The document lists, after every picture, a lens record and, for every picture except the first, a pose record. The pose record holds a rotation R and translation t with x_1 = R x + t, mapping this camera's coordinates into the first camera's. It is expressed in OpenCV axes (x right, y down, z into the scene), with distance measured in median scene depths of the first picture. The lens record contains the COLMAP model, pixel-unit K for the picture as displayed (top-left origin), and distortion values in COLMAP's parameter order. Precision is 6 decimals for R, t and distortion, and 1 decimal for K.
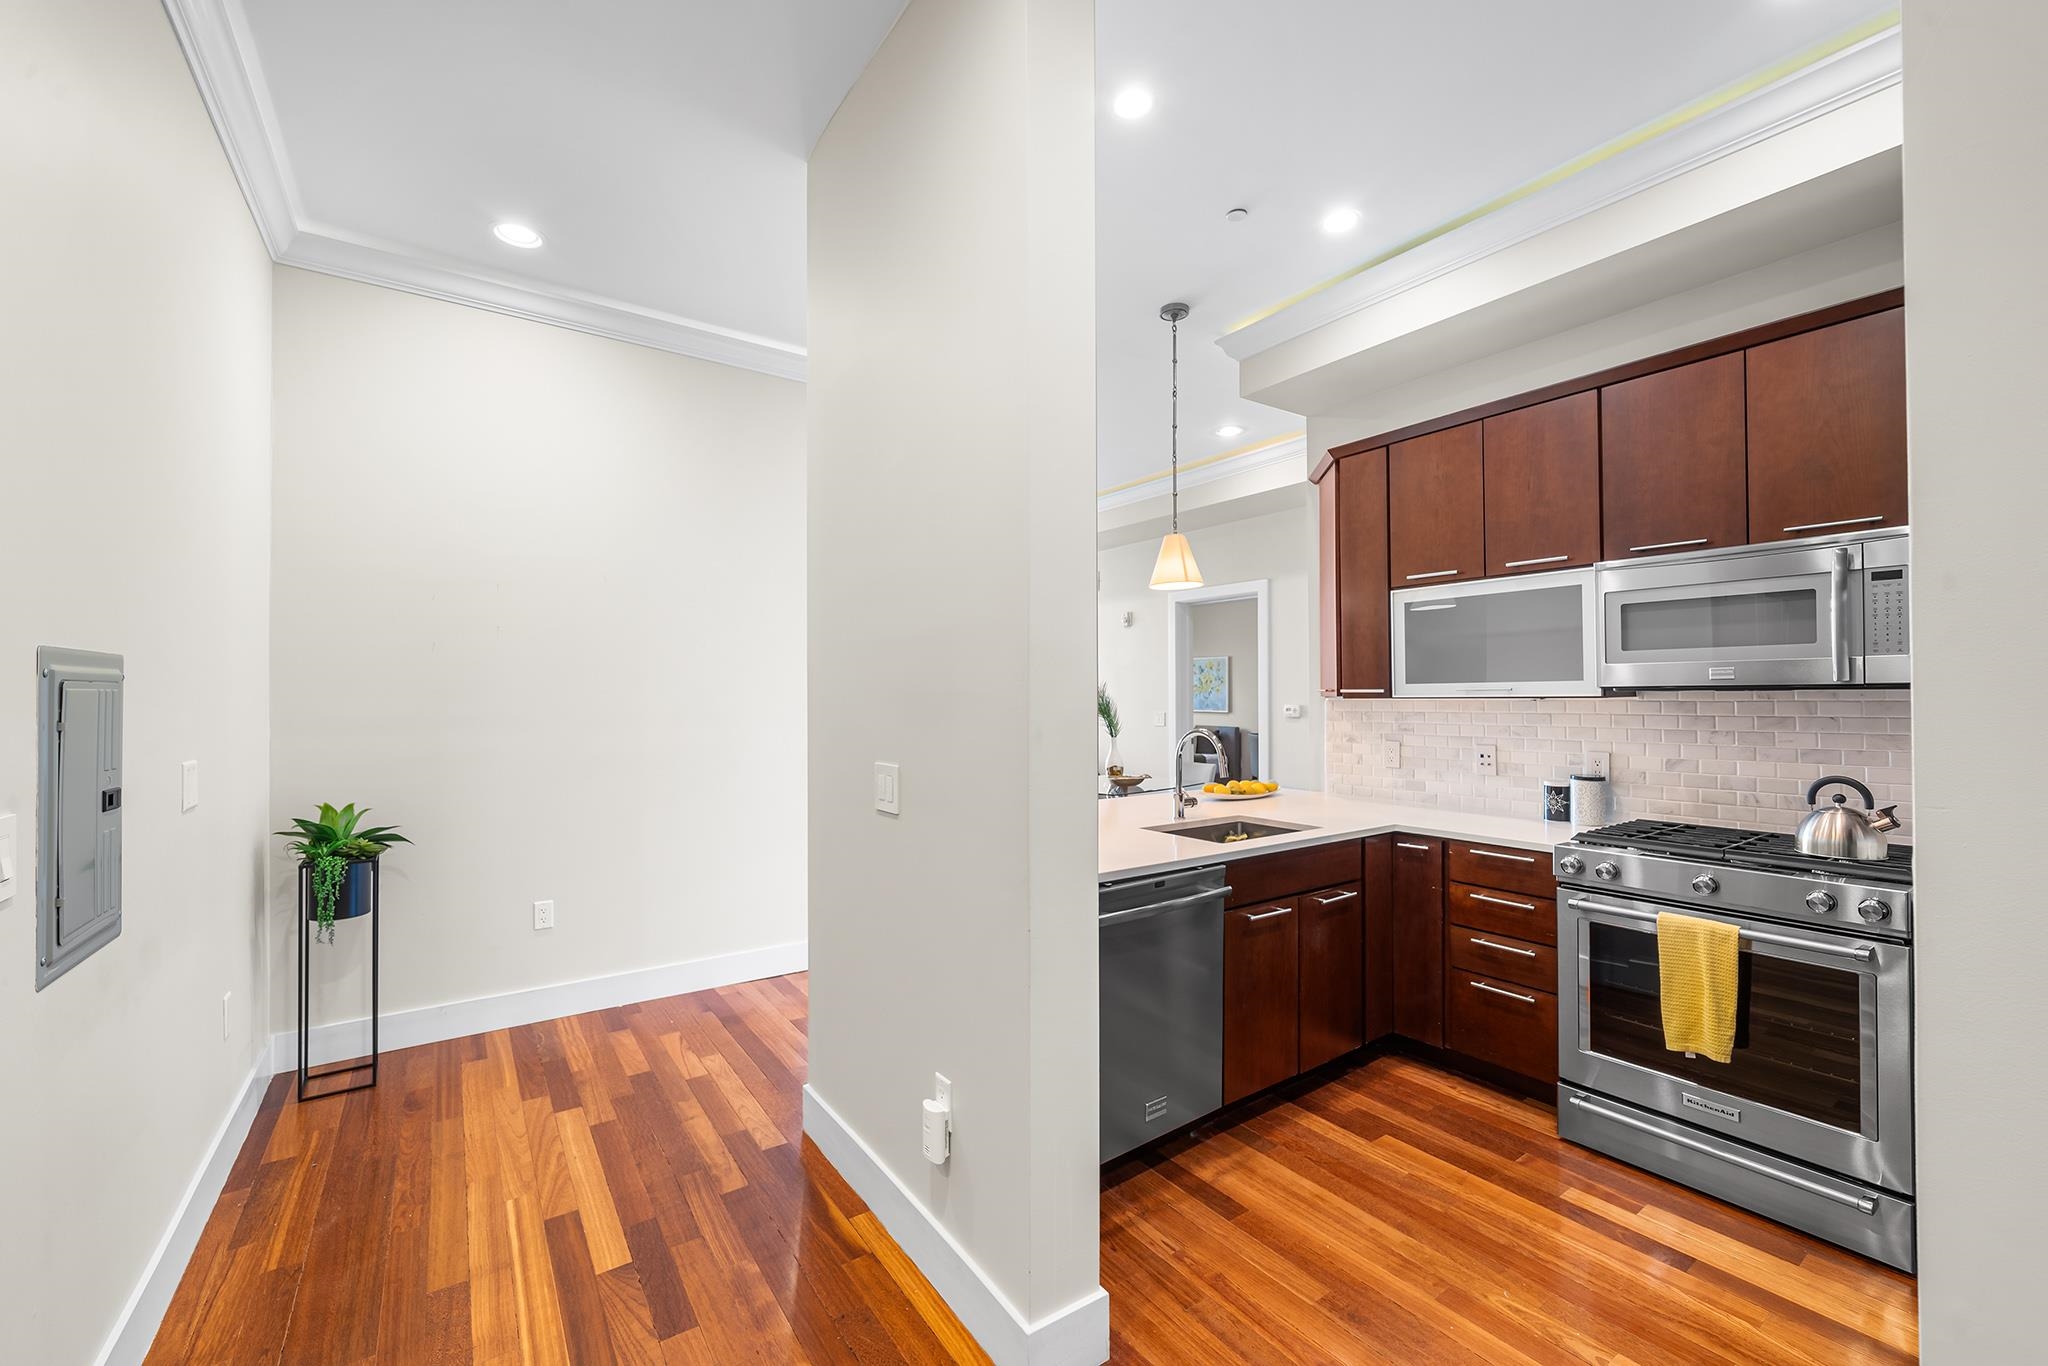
lens RADIAL K [[811.0, 0, 1010.8], [0, 811.0, 690.1], [0, 0, 1]] dist [-0.002606, -0.000537]
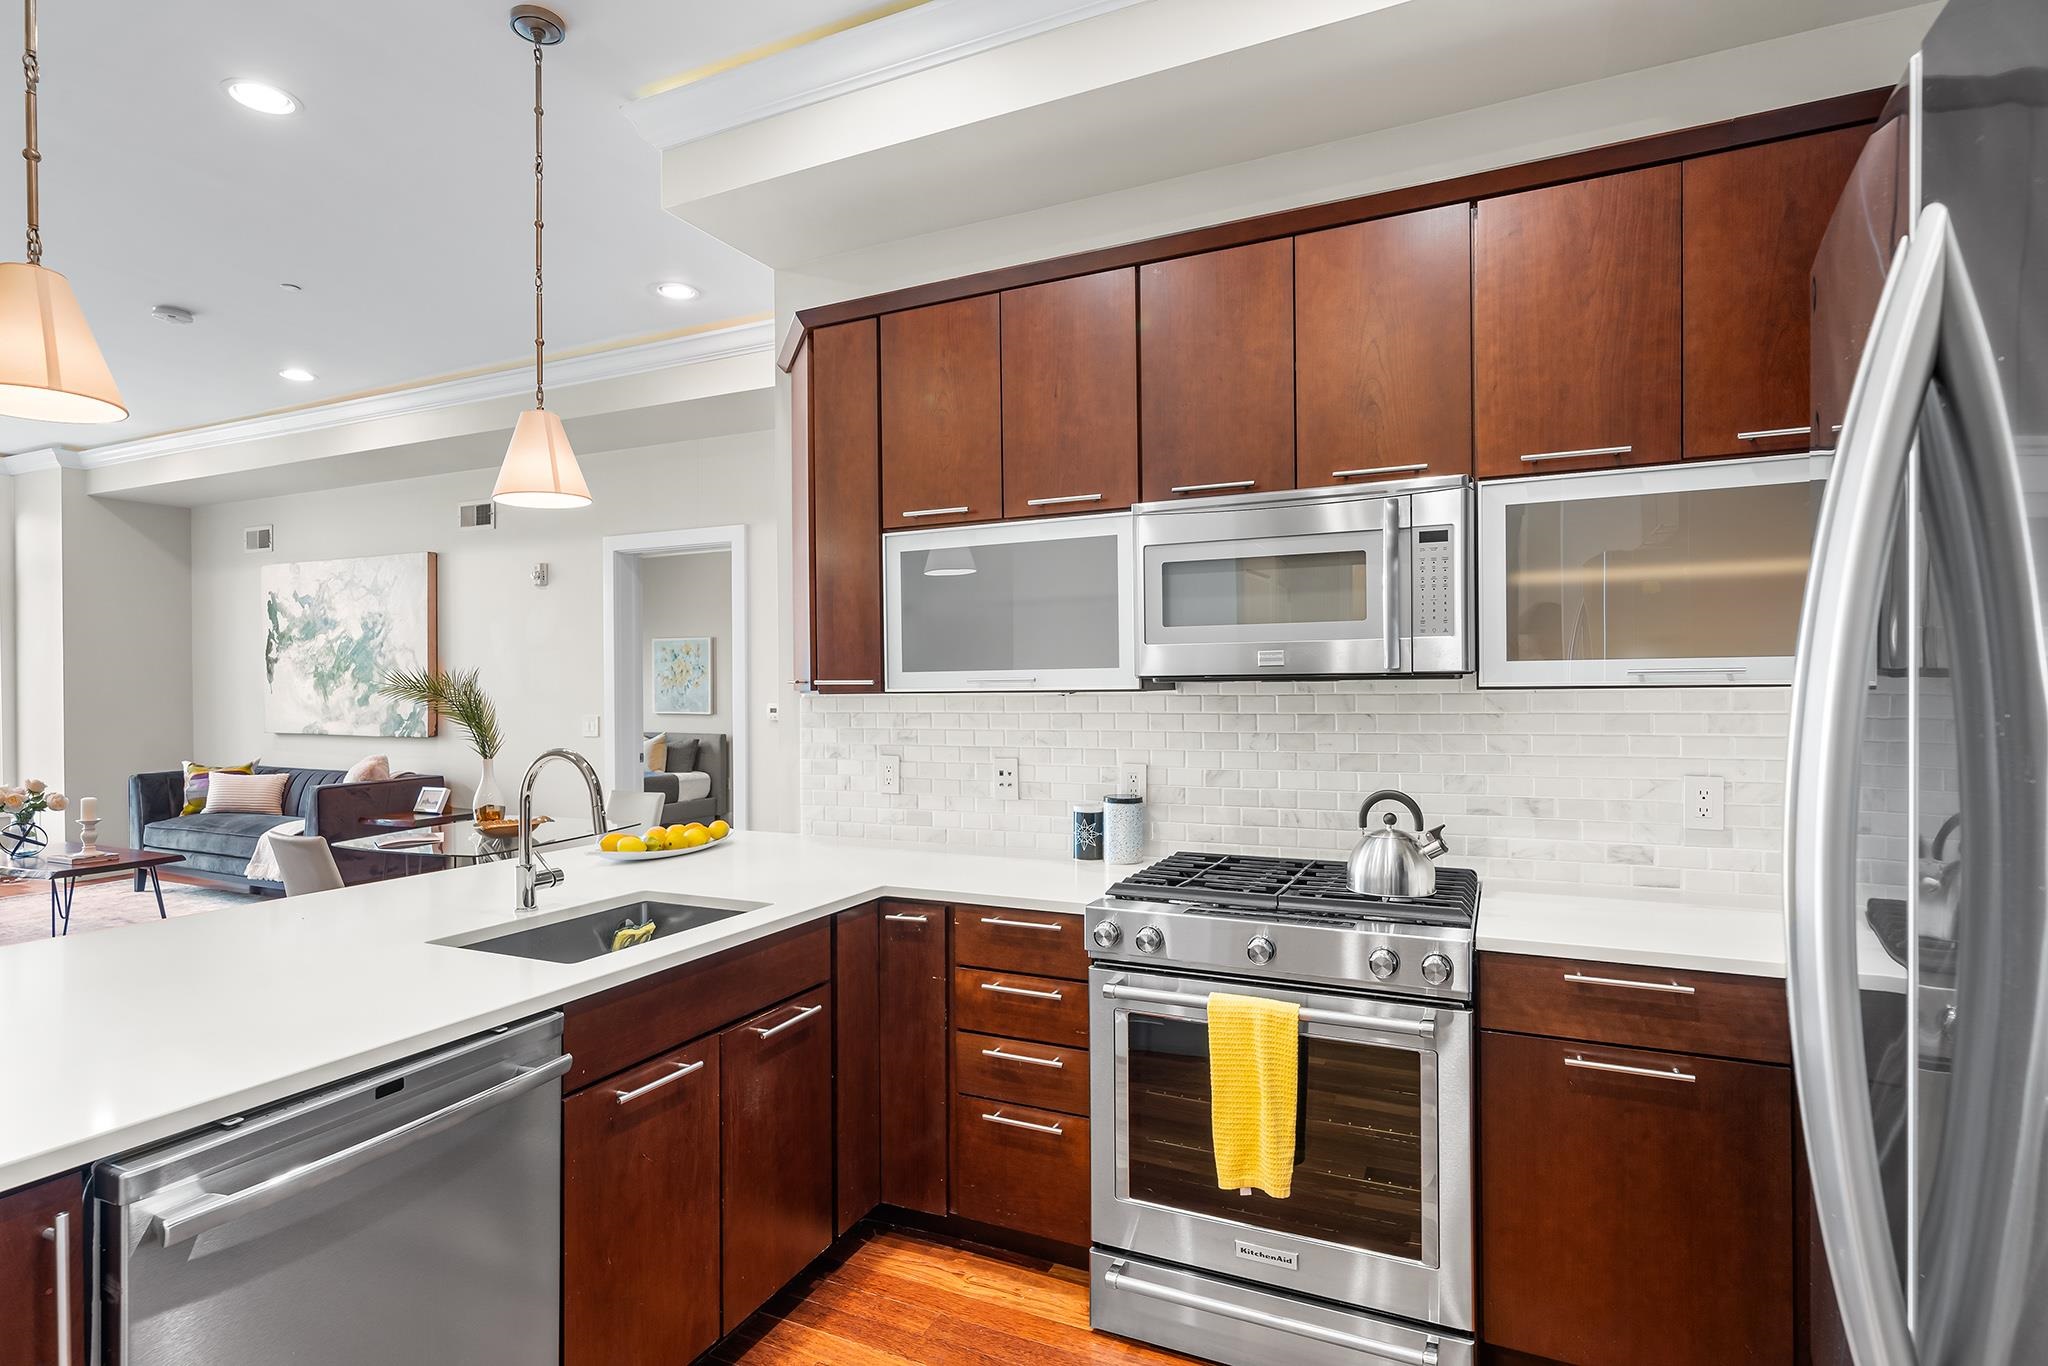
lens RADIAL K [[1014.8, 0, 1021.9], [0, 1014.8, 688.5], [0, 0, 1]] dist [-0.000340, -0.000011]
pose [[0.862882, -0.001593, 0.505404, 0.170853], [-0.000215, 0.999994, 0.003519, 0.003626], [-0.505406, -0.003145, 0.862876, 0.257041]]
